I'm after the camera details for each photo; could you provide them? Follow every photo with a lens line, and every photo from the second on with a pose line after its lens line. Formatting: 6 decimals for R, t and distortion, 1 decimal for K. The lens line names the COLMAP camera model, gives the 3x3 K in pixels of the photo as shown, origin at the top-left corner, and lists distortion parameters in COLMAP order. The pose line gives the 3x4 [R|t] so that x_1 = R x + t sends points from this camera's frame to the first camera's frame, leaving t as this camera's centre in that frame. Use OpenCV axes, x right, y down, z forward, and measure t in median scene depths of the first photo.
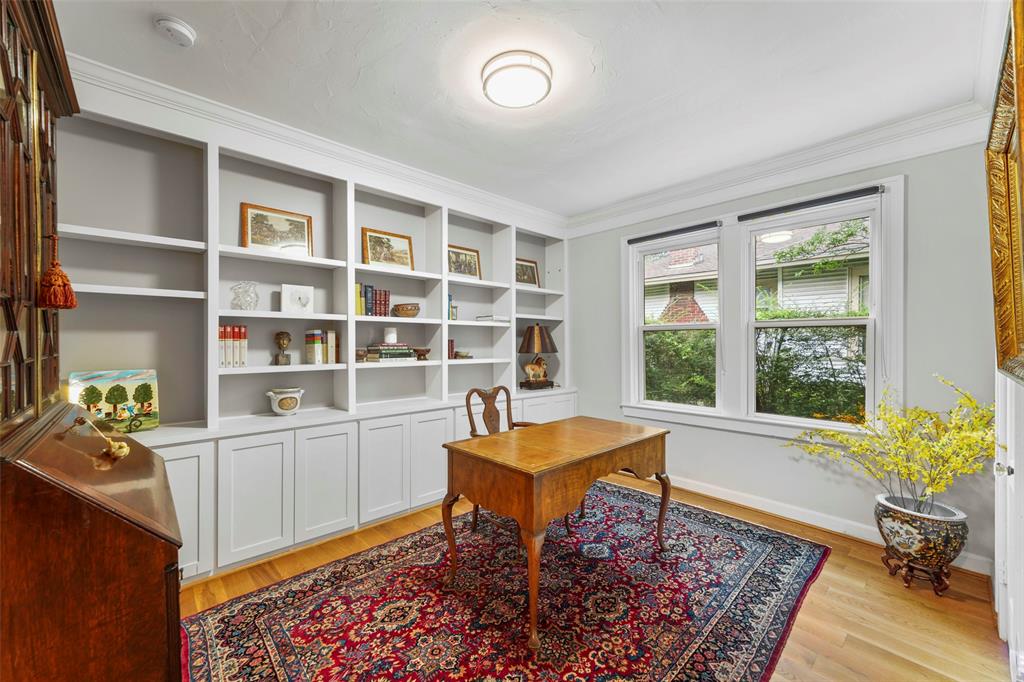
lens RADIAL K [[408.3, 0, 512.2], [0, 408.3, 343.2], [0, 0, 1]] dist [0.003928, -0.001117]
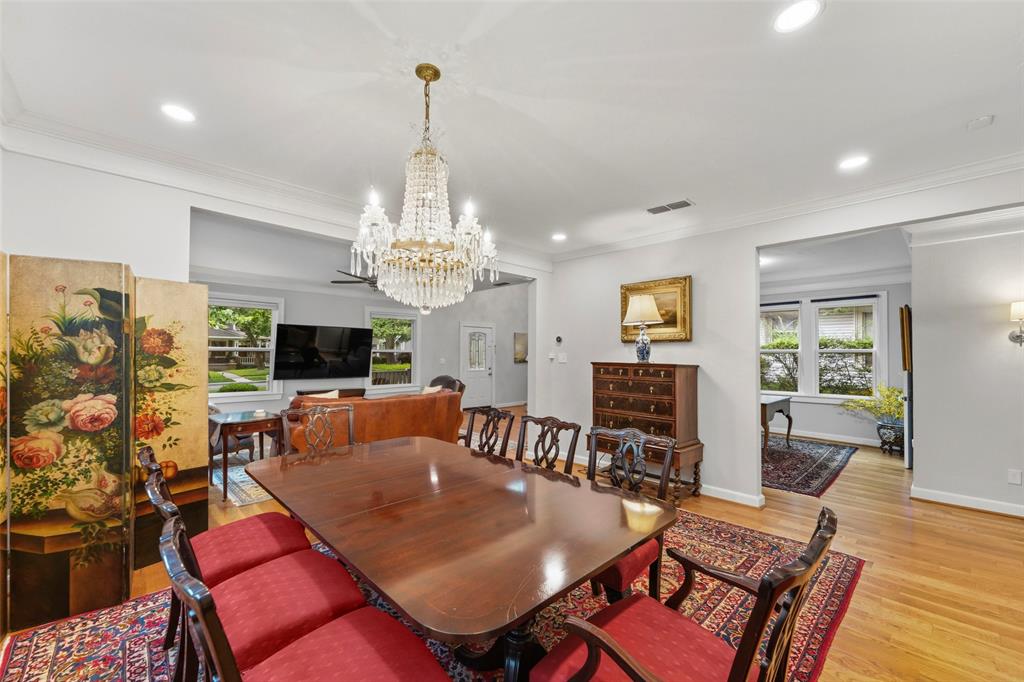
lens RADIAL K [[408.3, 0, 523.8], [0, 408.3, 356.0], [0, 0, 1]] dist [0.003928, -0.001117]
pose [[0.999778, -0.006717, 0.019961, -1.279642], [0.006874, 0.999946, -0.007839, -0.021607], [-0.019907, 0.007975, 0.999770, -1.417185]]
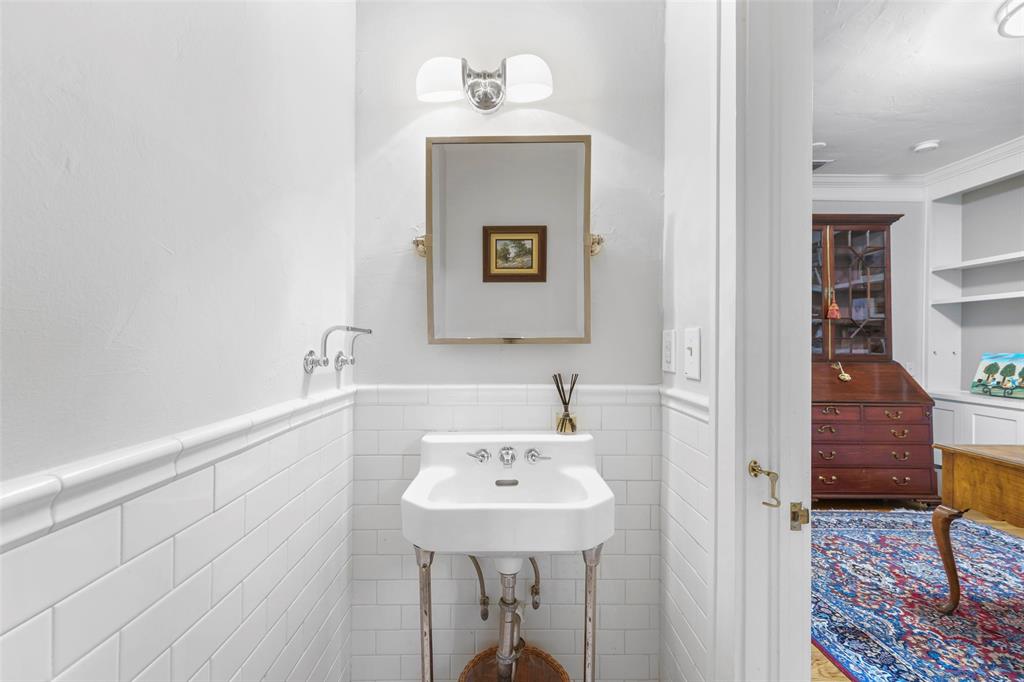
lens RADIAL K [[408.3, 0, 510.7], [0, 408.3, 338.2], [0, 0, 1]] dist [0.003928, -0.001117]
pose [[-0.662442, -0.006929, -0.749081, 1.231755], [-0.008597, 0.999962, -0.001647, 0.033025], [0.749064, 0.005349, -0.662476, 0.661068]]
